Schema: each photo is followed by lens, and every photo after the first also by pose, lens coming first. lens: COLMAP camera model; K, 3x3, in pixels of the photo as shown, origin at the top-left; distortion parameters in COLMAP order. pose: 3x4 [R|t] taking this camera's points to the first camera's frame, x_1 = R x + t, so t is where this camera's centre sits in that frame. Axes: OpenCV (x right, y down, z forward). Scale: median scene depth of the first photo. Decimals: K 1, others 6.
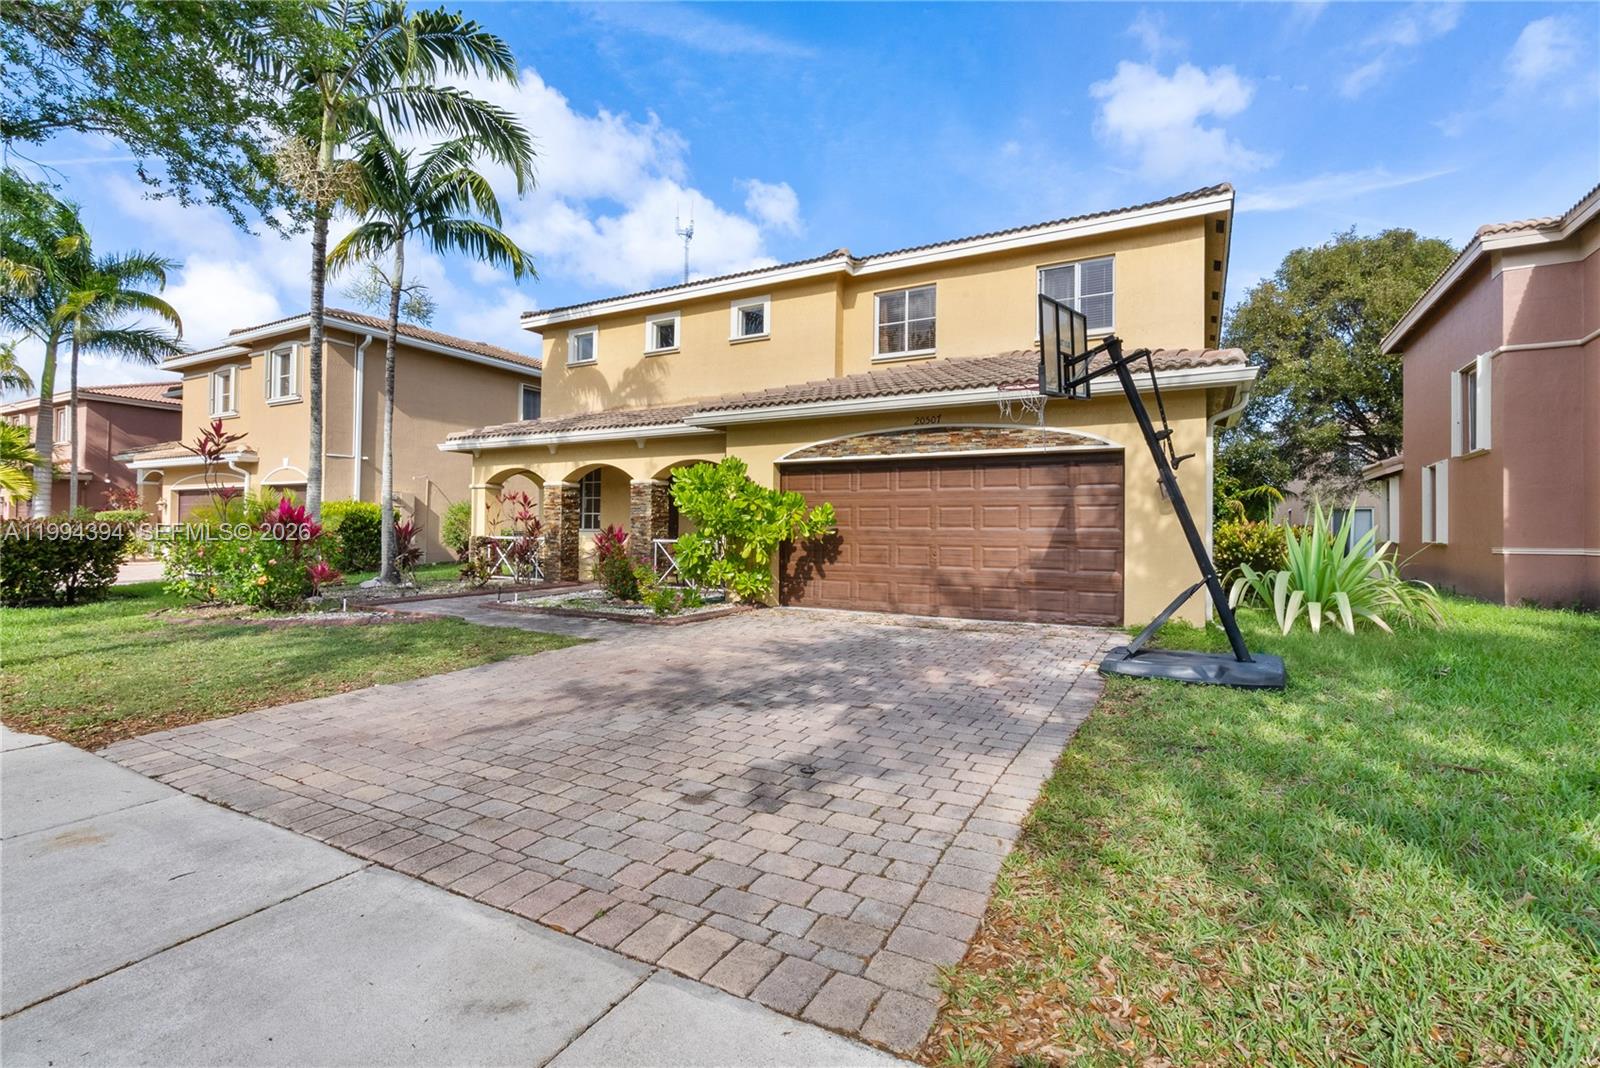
lens RADIAL K [[726.8, 0, 803.3], [0, 726.8, 511.4], [0, 0, 1]] dist [-0.007730, 0.003827]
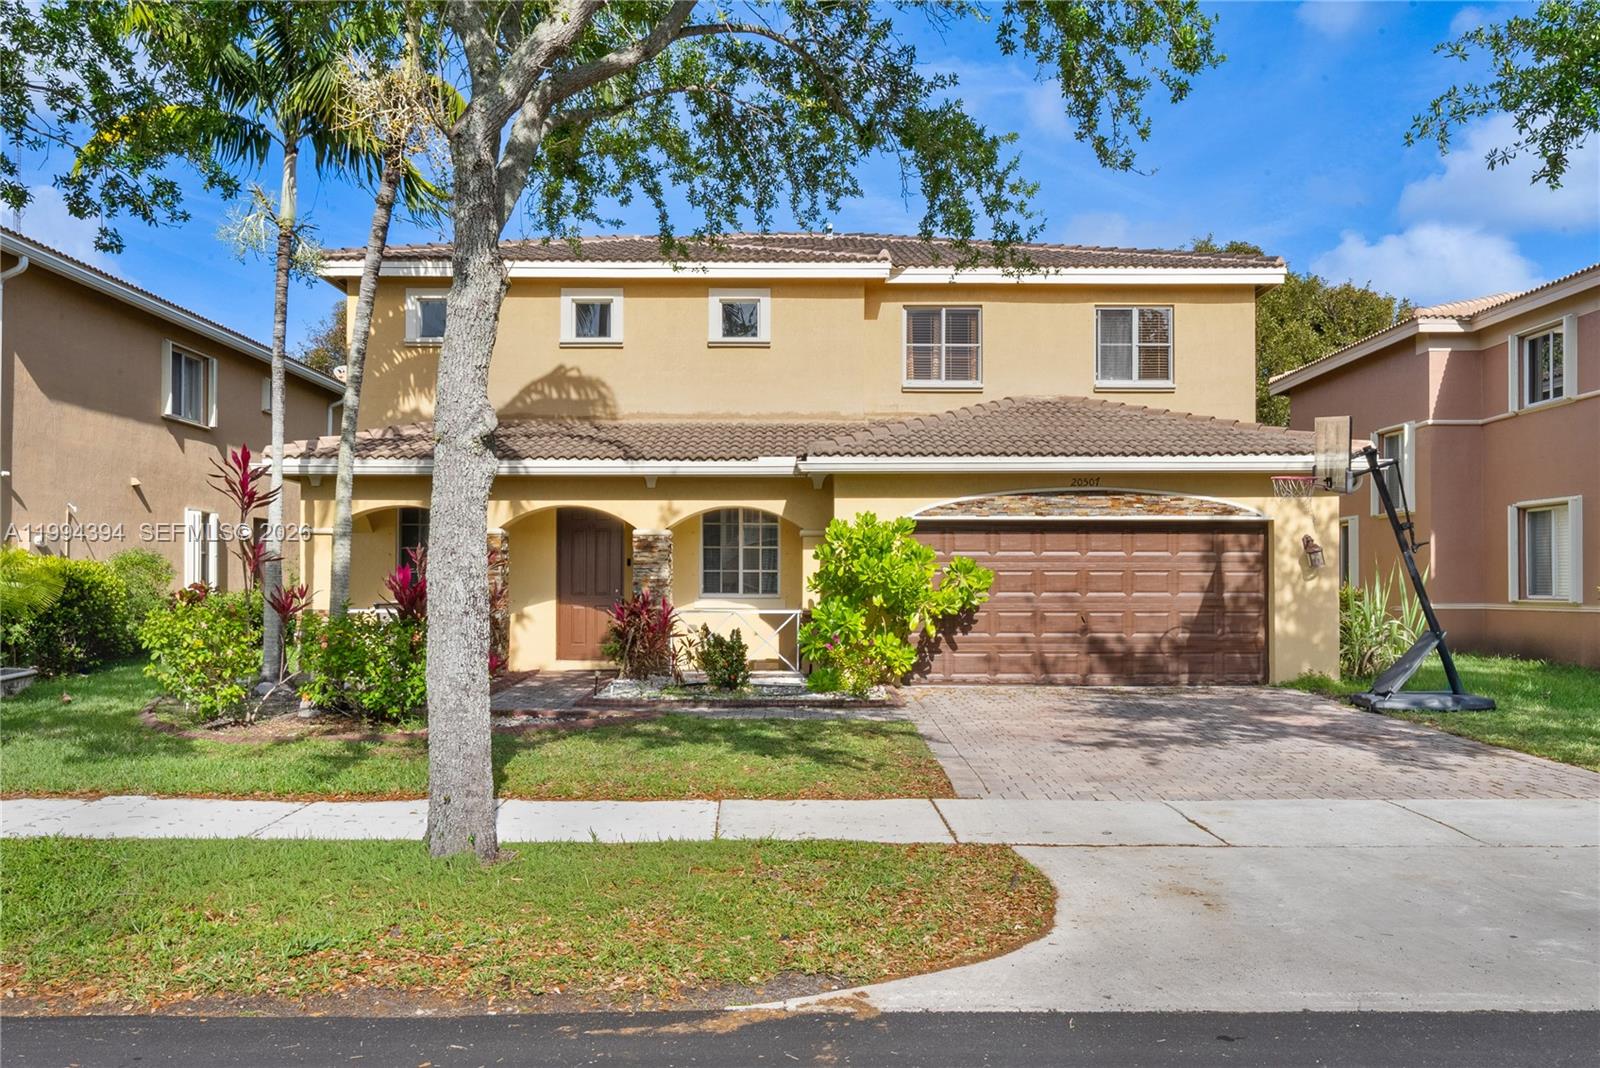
lens RADIAL K [[1352.1, 0, 798.5], [0, 1352.1, 546.5], [0, 0, 1]] dist [0.005494, 0.001326]
pose [[0.870991, 0.005408, 0.491269, -0.873209], [-0.005775, 0.999983, -0.000770, -0.030139], [-0.491265, -0.002166, 0.871008, -0.316139]]
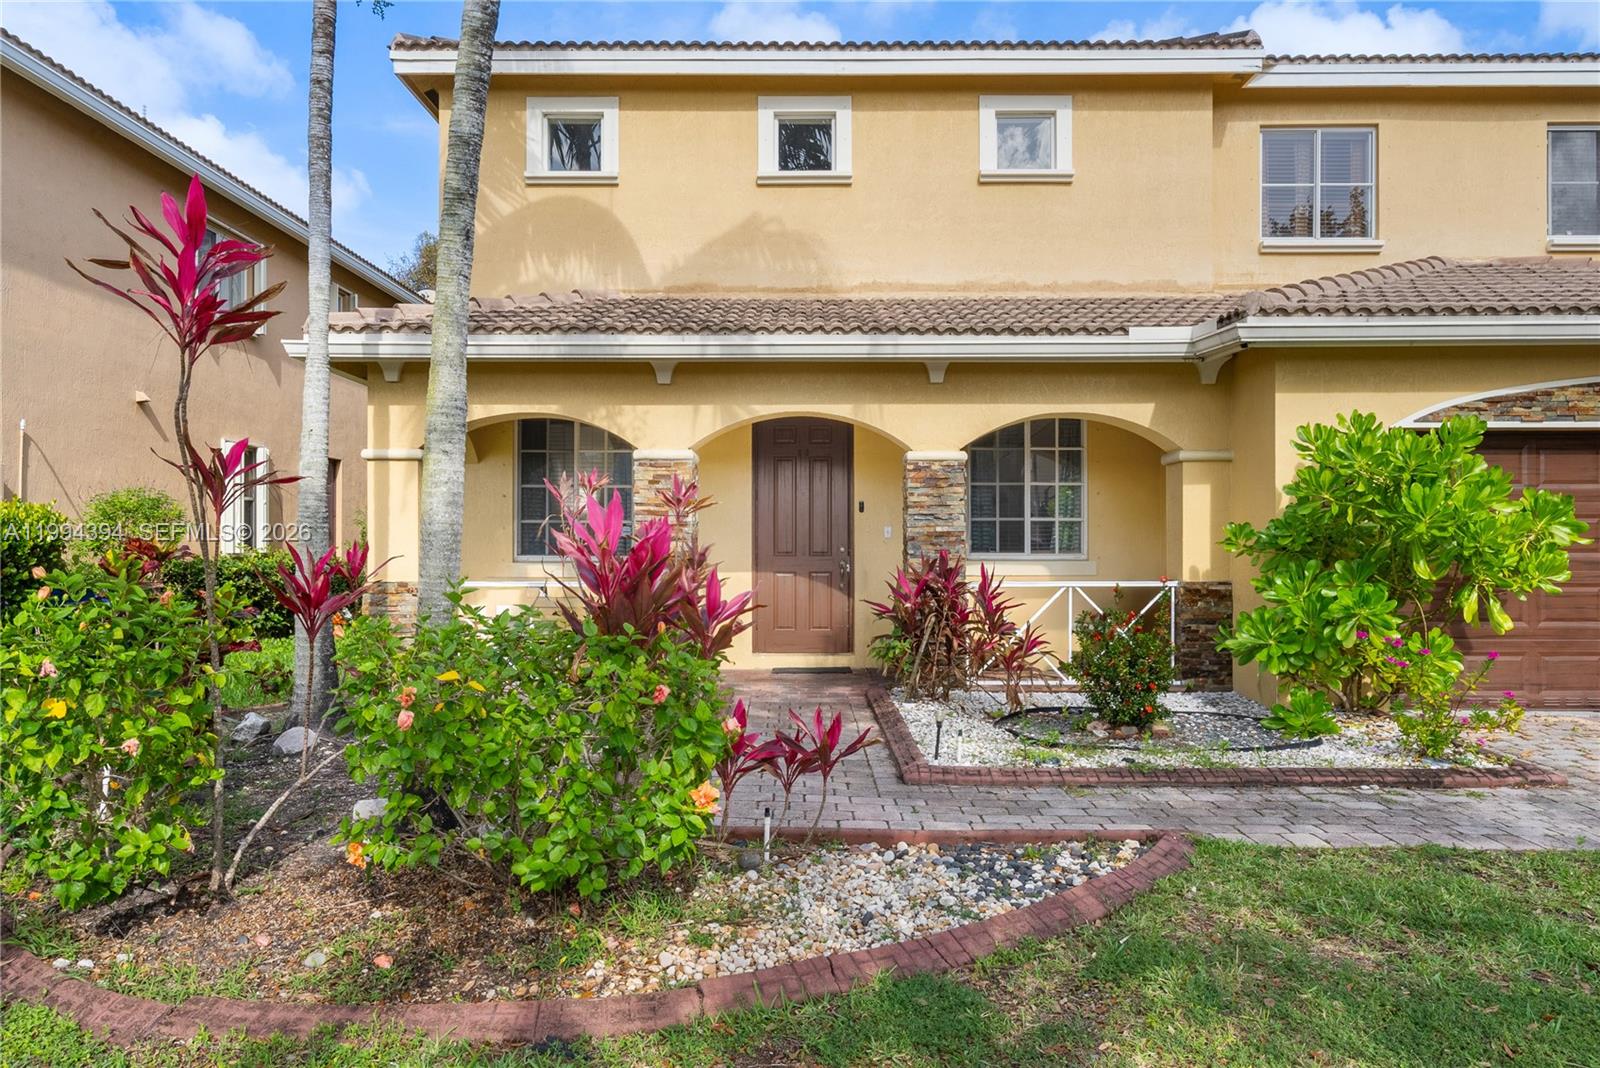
lens RADIAL K [[1132.0, 0, 801.4], [0, 1132.0, 533.3], [0, 0, 1]] dist [0.007655, 0.000398]
pose [[0.873263, -0.008432, 0.487176, -0.730682], [-0.003640, 0.999709, 0.023828, -0.010080], [-0.487235, -0.022582, 0.872979, 0.472491]]
